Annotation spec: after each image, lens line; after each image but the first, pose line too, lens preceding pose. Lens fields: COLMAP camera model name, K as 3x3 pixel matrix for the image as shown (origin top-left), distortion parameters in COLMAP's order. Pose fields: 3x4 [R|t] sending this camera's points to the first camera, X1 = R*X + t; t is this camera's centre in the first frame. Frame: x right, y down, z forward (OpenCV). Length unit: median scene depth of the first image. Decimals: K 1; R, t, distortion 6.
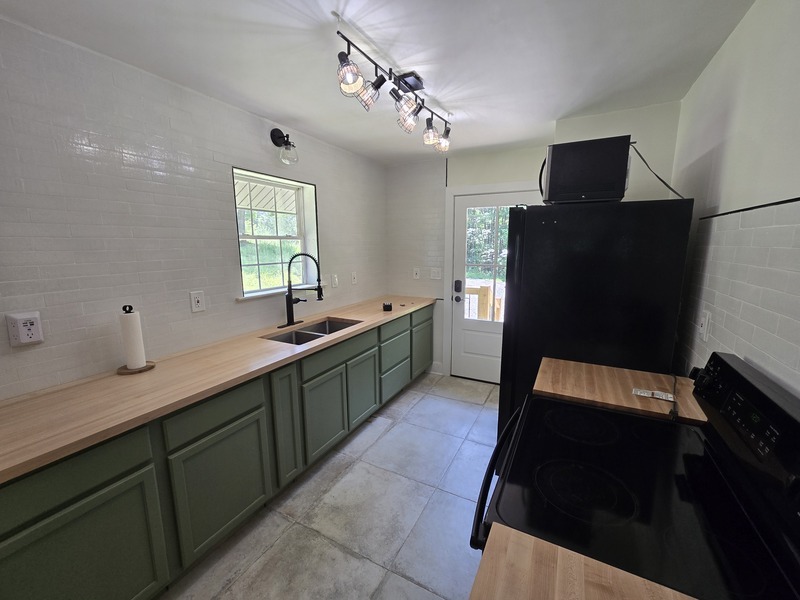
lens RADIAL K [[329.9, 0, 399.4], [0, 329.9, 298.9], [0, 0, 1]] dist [0.000708, 0.000885]
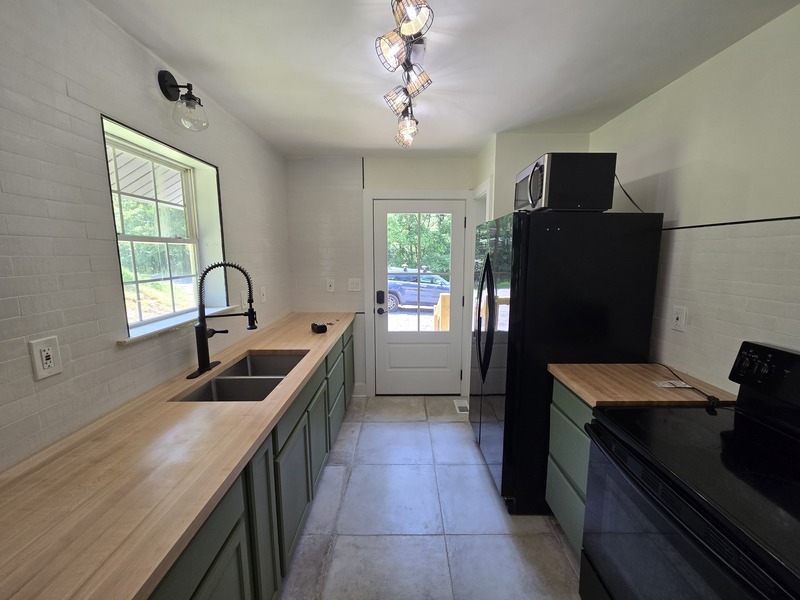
lens RADIAL K [[329.9, 0, 402.7], [0, 329.9, 299.2], [0, 0, 1]] dist [0.000708, 0.000885]
pose [[0.880700, -0.061427, 0.469675, -0.292976], [0.073735, 0.997247, -0.007836, -0.030911], [-0.467901, 0.041533, 0.882805, 0.227613]]
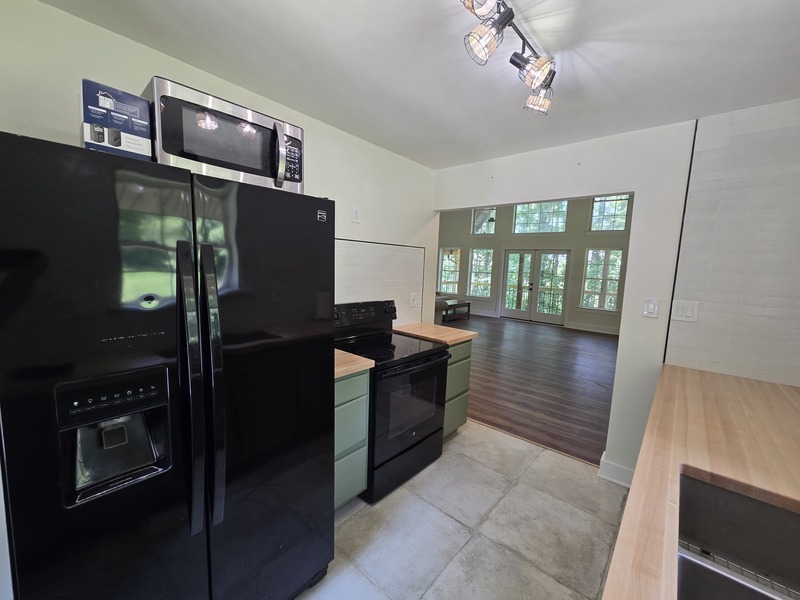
lens RADIAL K [[329.9, 0, 401.7], [0, 329.9, 303.7], [0, 0, 1]] dist [0.000708, 0.000885]
pose [[-0.974599, -0.052823, 0.217638, 0.007345], [0.009721, 0.960893, 0.276749, -0.190200], [-0.223746, 0.271835, -0.935972, 1.233142]]
